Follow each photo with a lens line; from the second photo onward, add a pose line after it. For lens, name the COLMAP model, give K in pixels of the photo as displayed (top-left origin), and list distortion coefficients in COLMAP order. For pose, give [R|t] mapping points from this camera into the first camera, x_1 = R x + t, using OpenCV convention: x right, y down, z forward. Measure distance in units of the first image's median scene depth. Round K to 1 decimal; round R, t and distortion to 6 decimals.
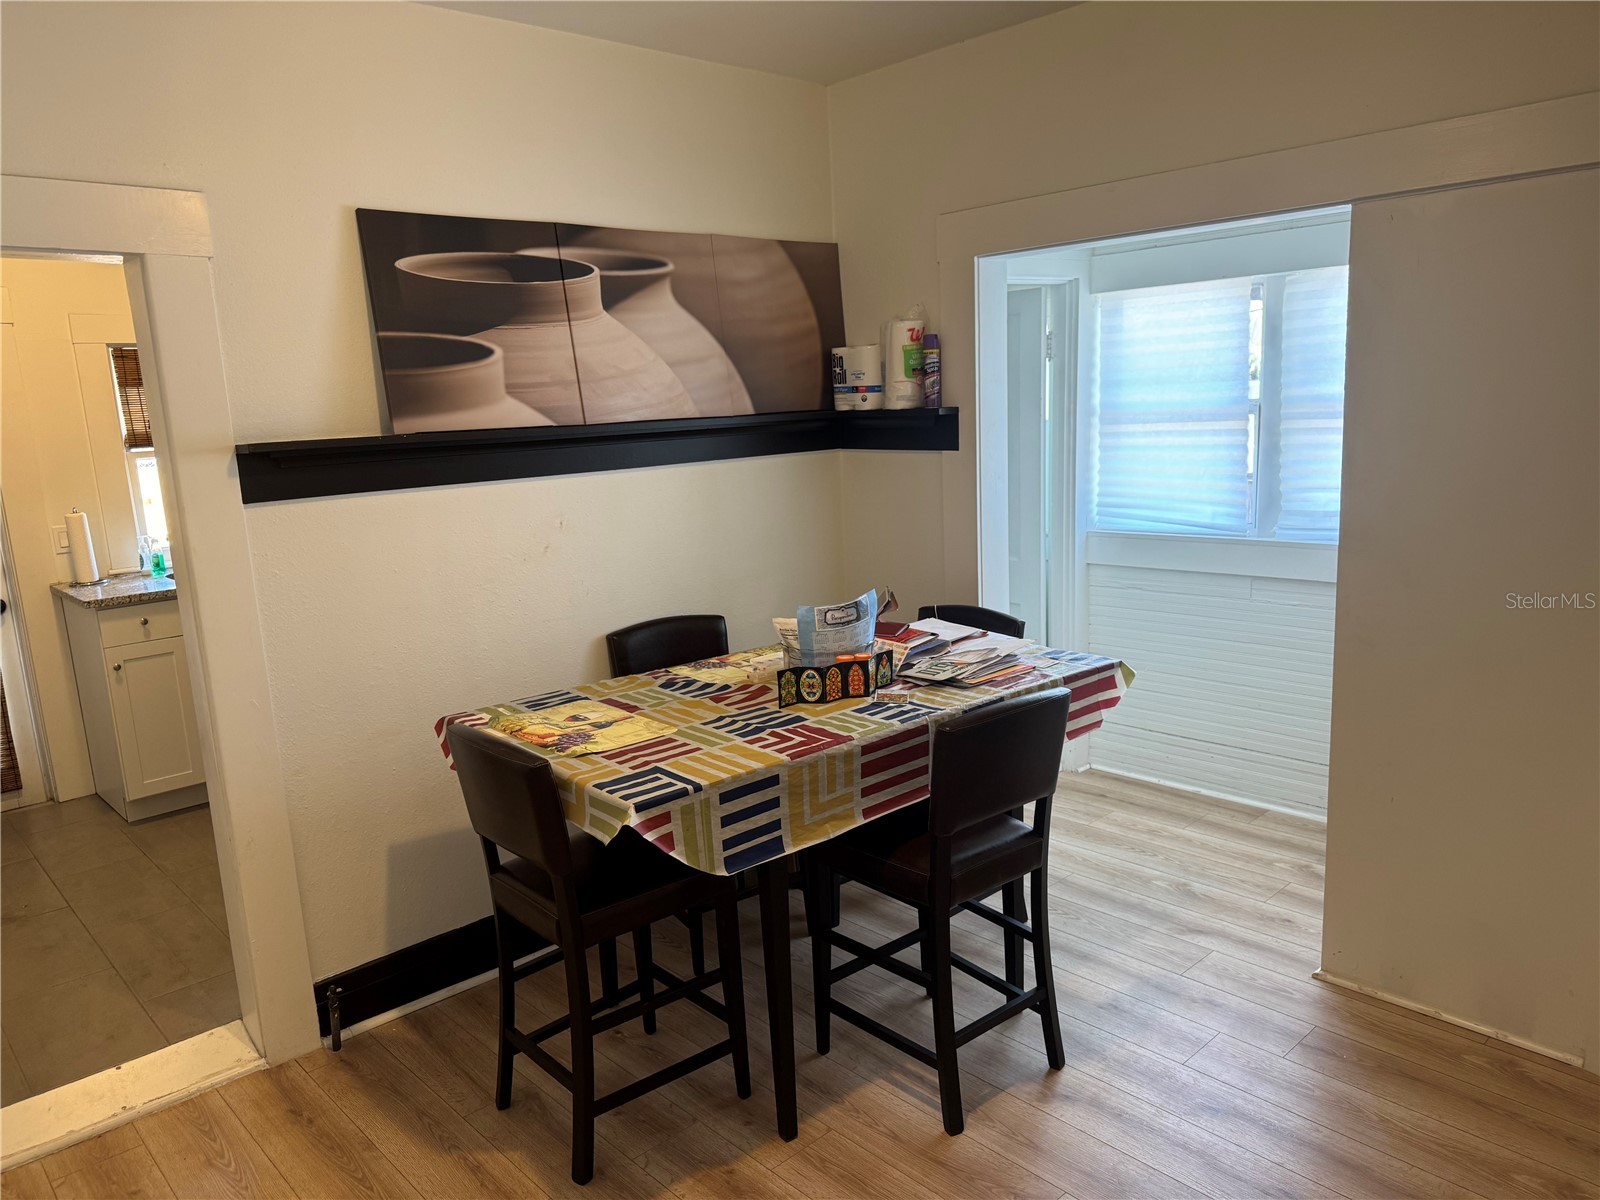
lens RADIAL K [[1134.8, 0, 794.1], [0, 1134.8, 607.7], [0, 0, 1]] dist [-0.009442, -0.007915]
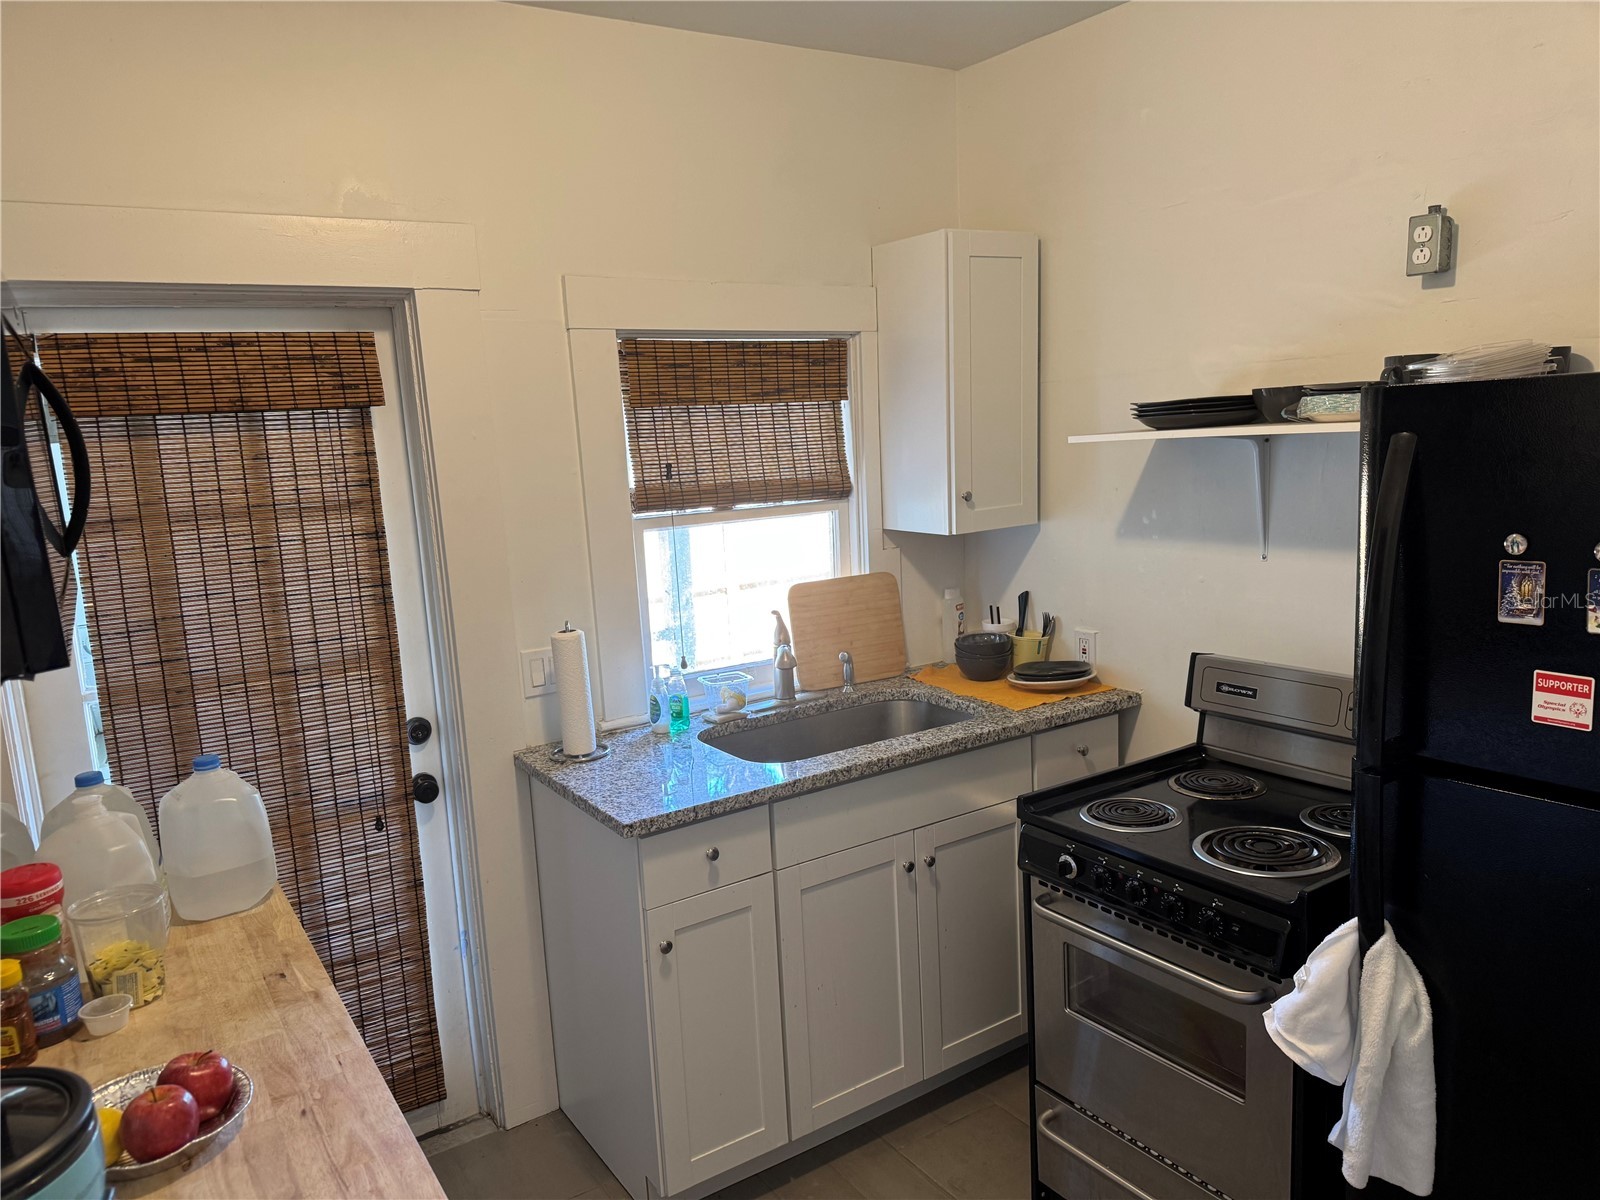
lens RADIAL K [[1134.8, 0, 805.9], [0, 1134.8, 598.5], [0, 0, 1]] dist [-0.009442, -0.007915]
pose [[0.982834, 0.019490, -0.183458, -0.403707], [-0.028018, 0.998638, -0.044009, -0.075076], [0.182350, 0.048393, 0.982042, 0.454777]]
